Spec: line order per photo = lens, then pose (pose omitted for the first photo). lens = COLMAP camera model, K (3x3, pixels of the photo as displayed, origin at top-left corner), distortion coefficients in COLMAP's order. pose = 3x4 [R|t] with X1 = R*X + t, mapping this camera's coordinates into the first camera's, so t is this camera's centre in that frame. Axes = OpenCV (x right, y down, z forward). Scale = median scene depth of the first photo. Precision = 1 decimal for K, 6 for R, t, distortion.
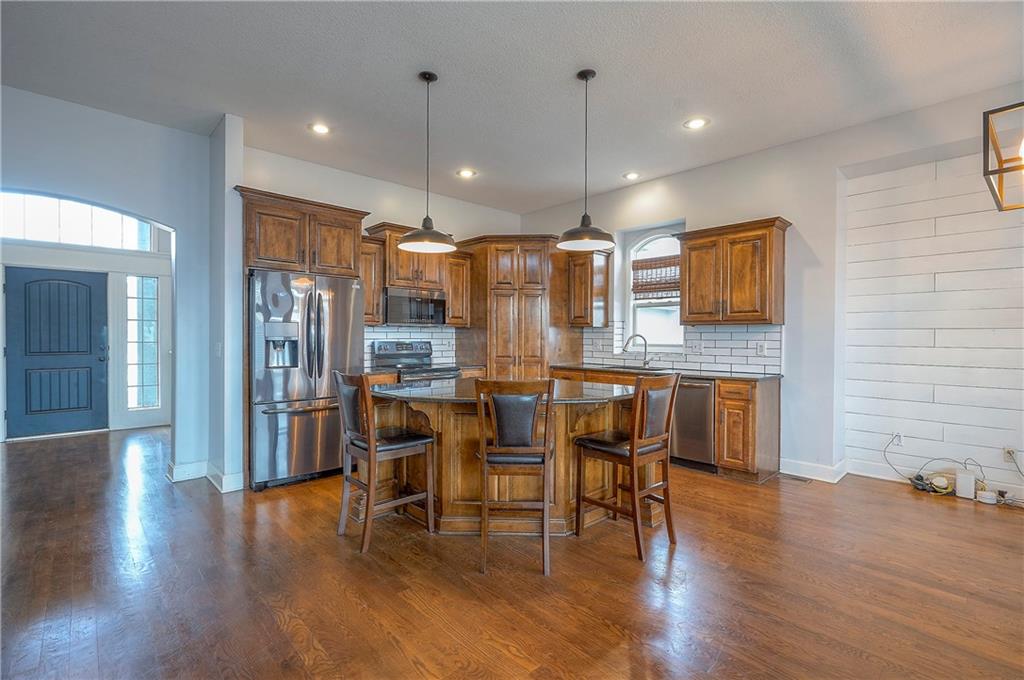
lens RADIAL K [[465.4, 0, 513.6], [0, 465.4, 339.8], [0, 0, 1]] dist [-0.004562, 0.000887]
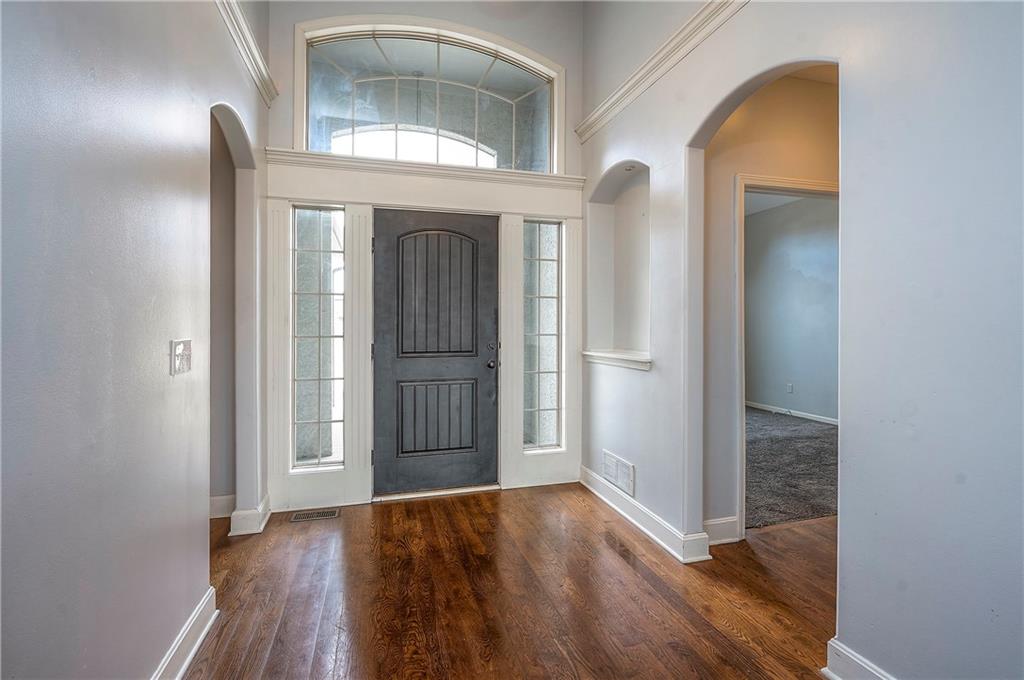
lens RADIAL K [[465.4, 0, 490.4], [0, 465.4, 315.2], [0, 0, 1]] dist [-0.004562, 0.000887]
pose [[0.880203, 0.003999, -0.474581, -0.809547], [-0.008128, 0.999945, -0.006649, -0.021538], [0.474528, 0.009710, 0.880187, 0.646231]]
